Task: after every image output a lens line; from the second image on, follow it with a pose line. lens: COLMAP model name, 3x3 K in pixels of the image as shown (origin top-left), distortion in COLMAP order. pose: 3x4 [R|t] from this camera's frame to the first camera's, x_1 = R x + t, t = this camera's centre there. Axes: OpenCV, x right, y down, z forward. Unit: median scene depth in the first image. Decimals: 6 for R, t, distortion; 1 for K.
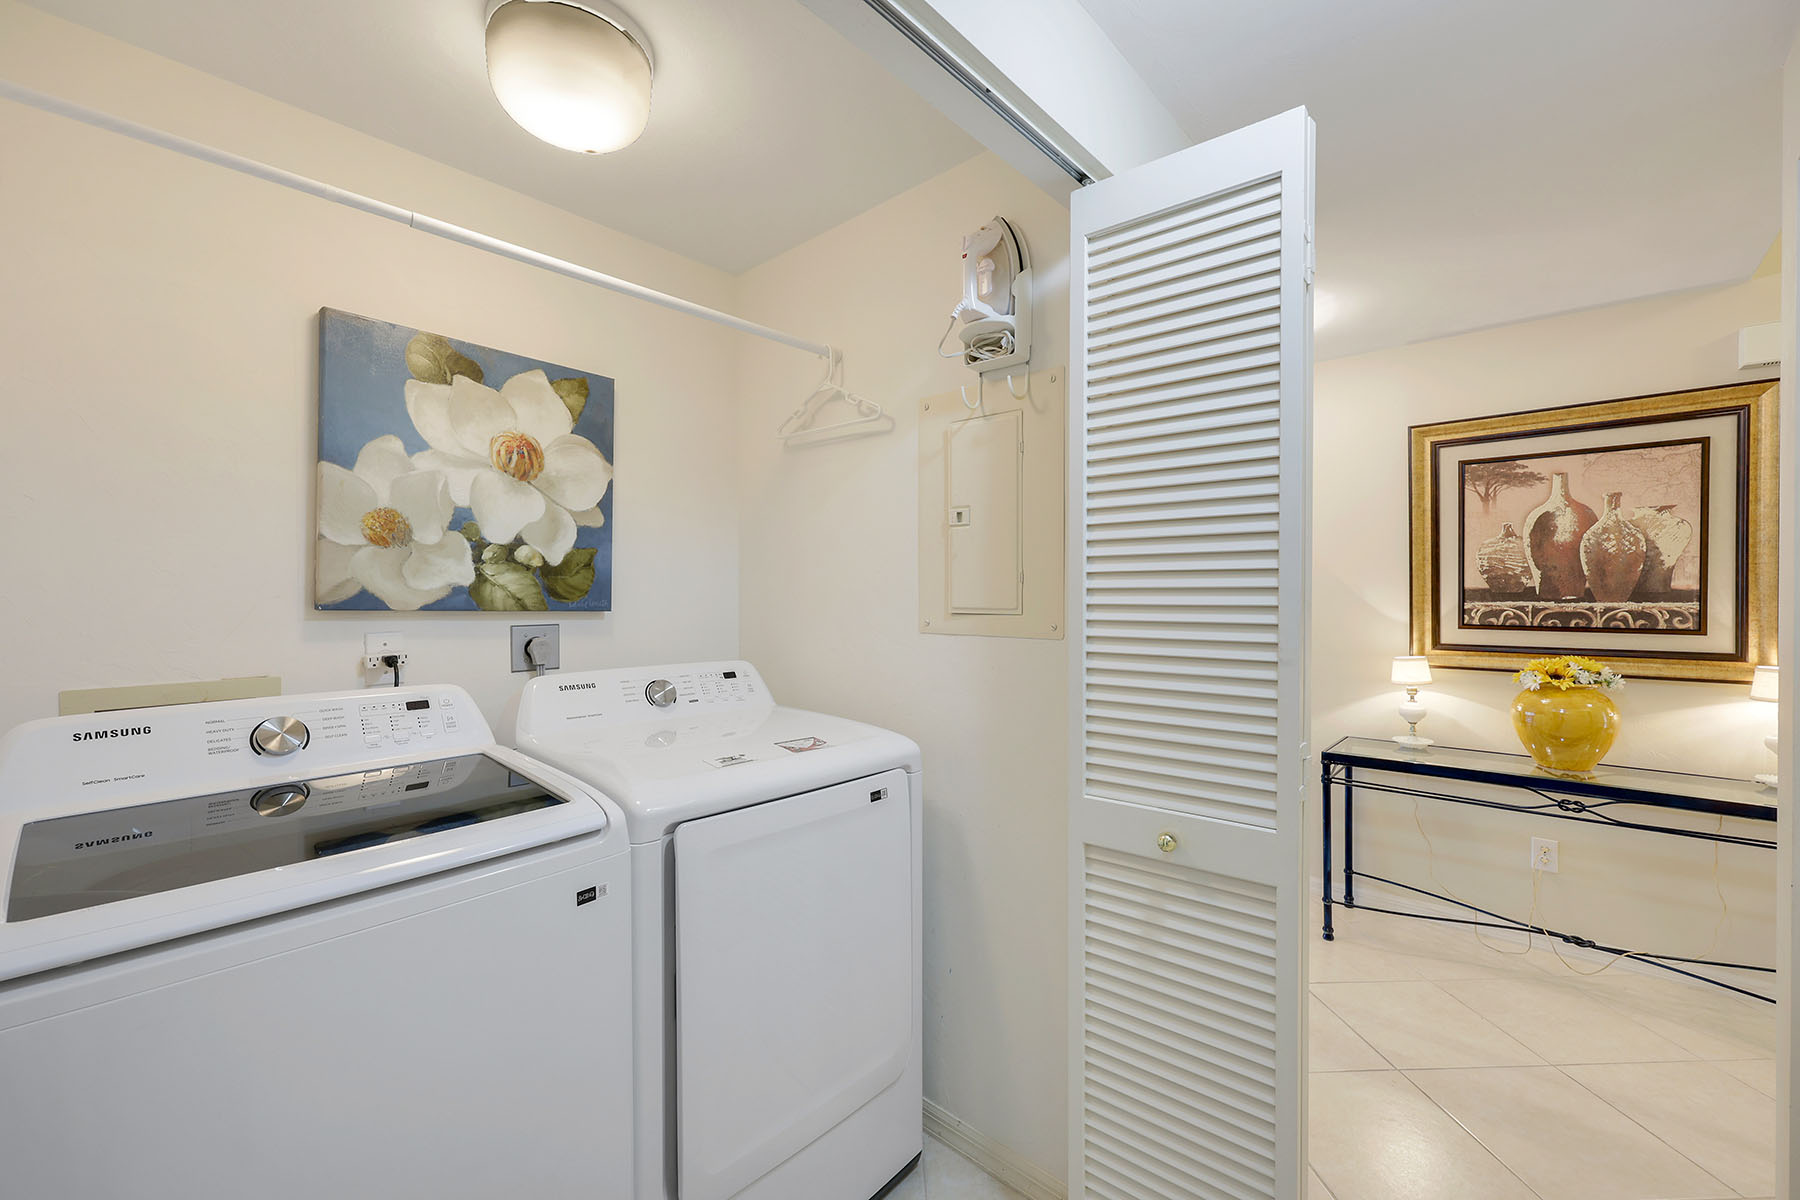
lens RADIAL K [[802.5, 0, 894.5], [0, 802.5, 596.5], [0, 0, 1]] dist [0.005995, 0.000188]
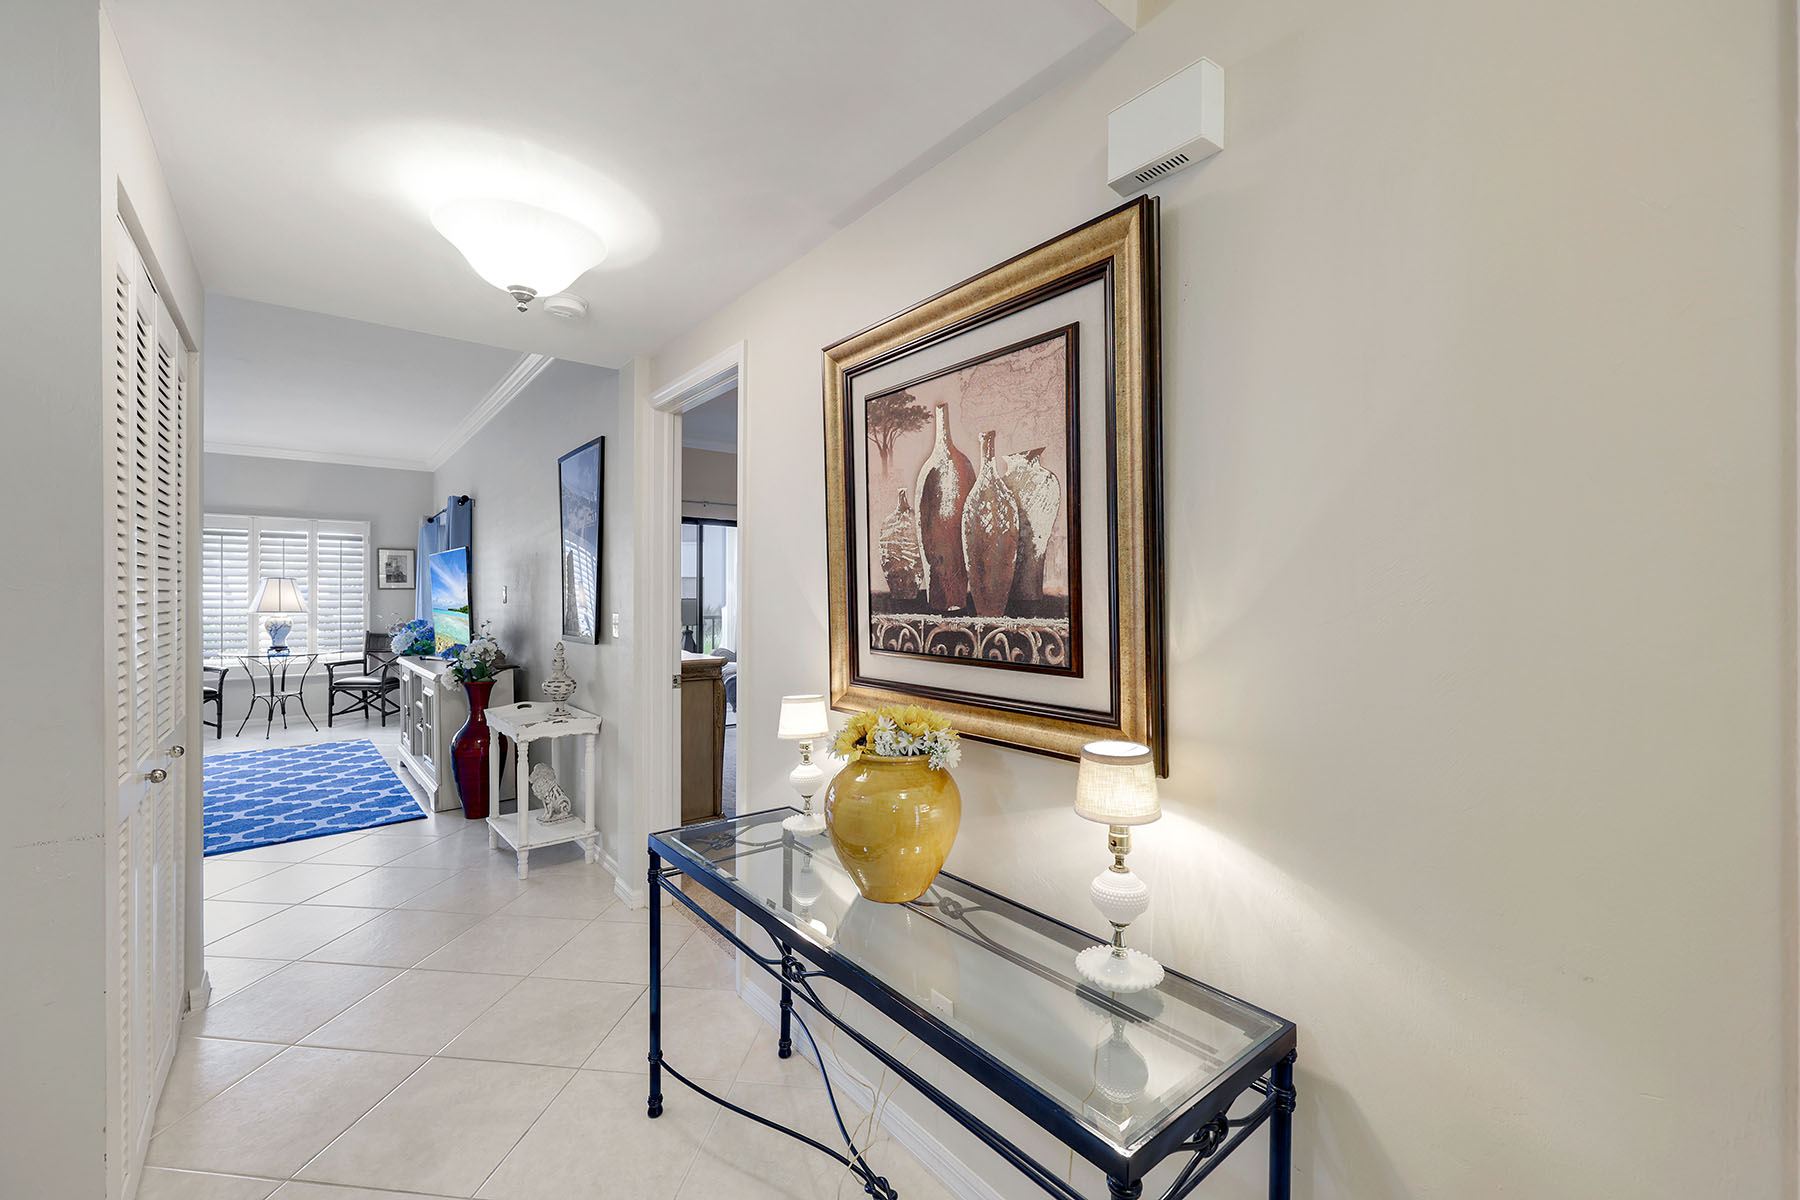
lens RADIAL K [[802.5, 0, 896.7], [0, 802.5, 596.2], [0, 0, 1]] dist [0.005995, 0.000188]
pose [[0.981371, 0.004524, -0.192069, 0.921717], [-0.005086, 0.999984, -0.002434, -0.006068], [0.192055, 0.003365, 0.981378, 0.401068]]
